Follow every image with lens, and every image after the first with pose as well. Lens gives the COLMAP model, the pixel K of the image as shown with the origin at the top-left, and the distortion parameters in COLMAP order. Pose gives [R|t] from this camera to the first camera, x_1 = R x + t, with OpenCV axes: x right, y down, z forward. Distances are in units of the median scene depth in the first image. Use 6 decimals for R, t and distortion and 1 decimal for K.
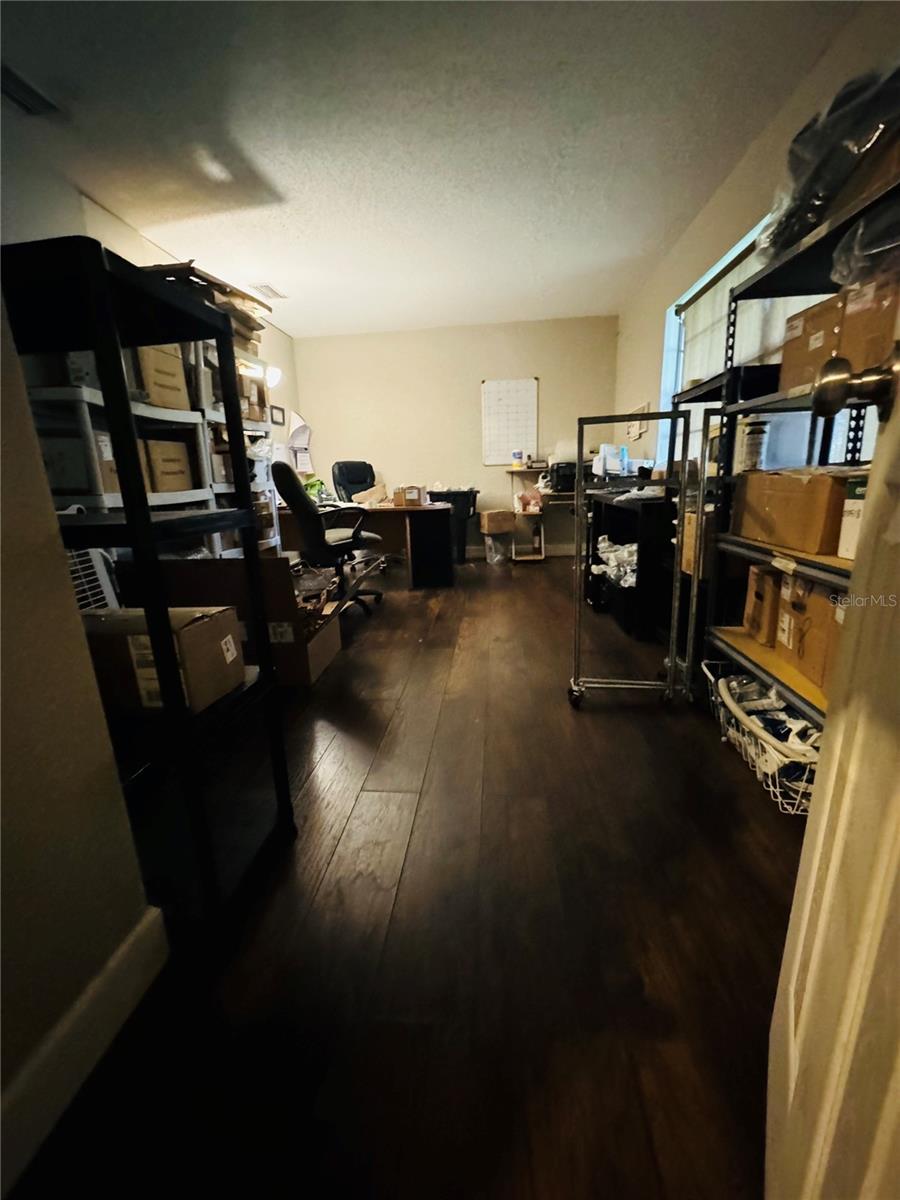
lens RADIAL K [[479.5, 0, 446.9], [0, 479.5, 598.2], [0, 0, 1]] dist [-0.002217, 0.000365]
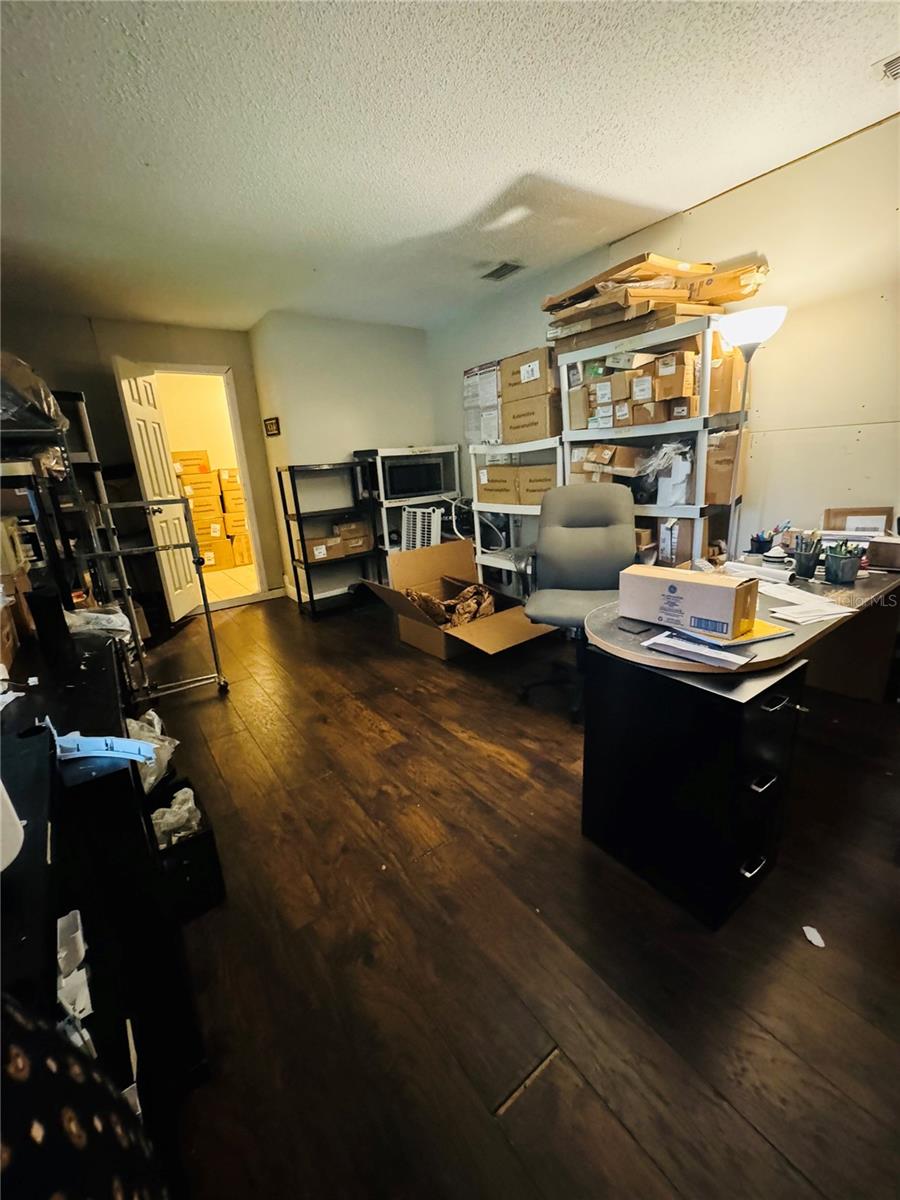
lens RADIAL K [[479.5, 0, 449.7], [0, 479.5, 595.2], [0, 0, 1]] dist [-0.002217, 0.000365]
pose [[-0.735669, 0.263631, -0.623931, 0.441662], [-0.076202, 0.883087, 0.462980, -0.562678], [0.673041, 0.388145, -0.629570, 1.681651]]
